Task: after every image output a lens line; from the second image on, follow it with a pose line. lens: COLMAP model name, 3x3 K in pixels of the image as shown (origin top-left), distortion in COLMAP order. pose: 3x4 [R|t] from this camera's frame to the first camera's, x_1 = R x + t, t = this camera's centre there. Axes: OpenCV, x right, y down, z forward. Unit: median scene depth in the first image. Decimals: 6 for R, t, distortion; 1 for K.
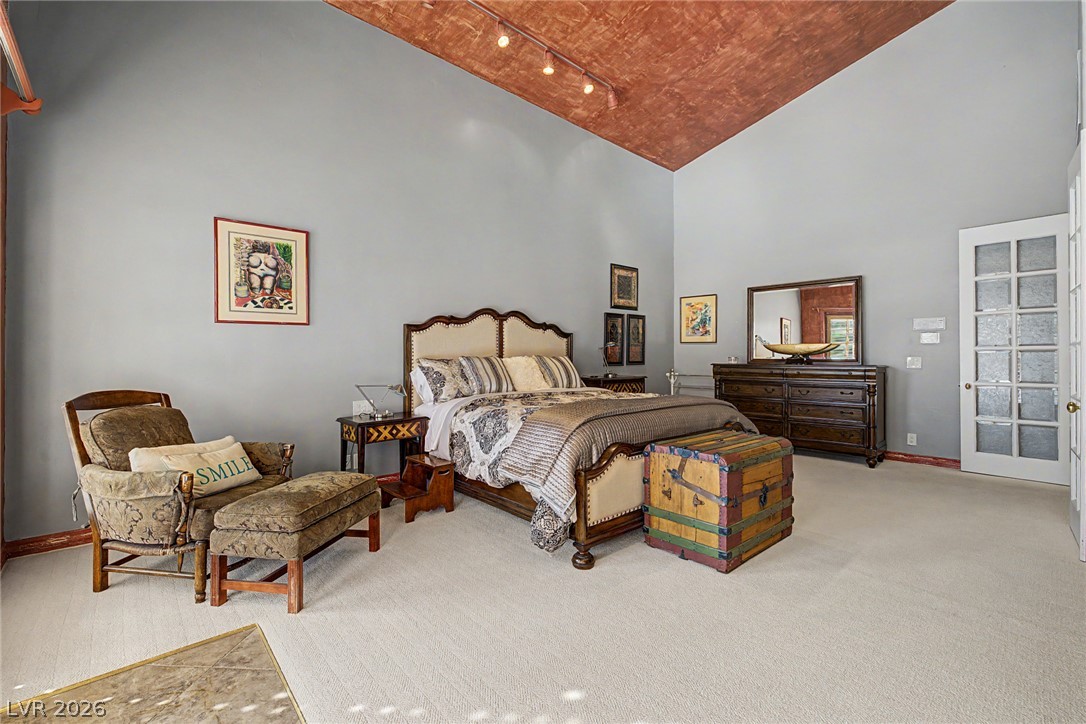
lens RADIAL K [[460.4, 0, 539.9], [0, 460.4, 358.0], [0, 0, 1]] dist [-0.000771, -0.001657]
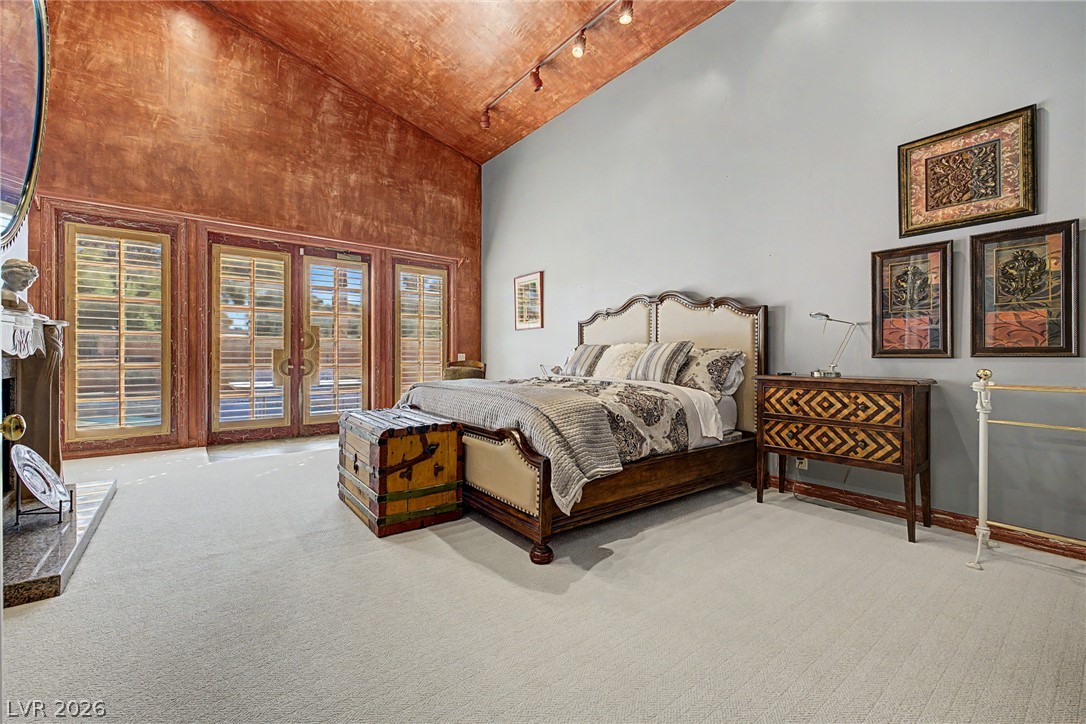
lens RADIAL K [[460.4, 0, 540.8], [0, 460.4, 357.2], [0, 0, 1]] dist [-0.000771, -0.001657]
pose [[-0.082561, 0.005875, -0.996569, 0.666790], [0.002066, 0.999981, 0.005724, 0.012748], [0.996584, -0.001587, -0.082572, 0.663492]]
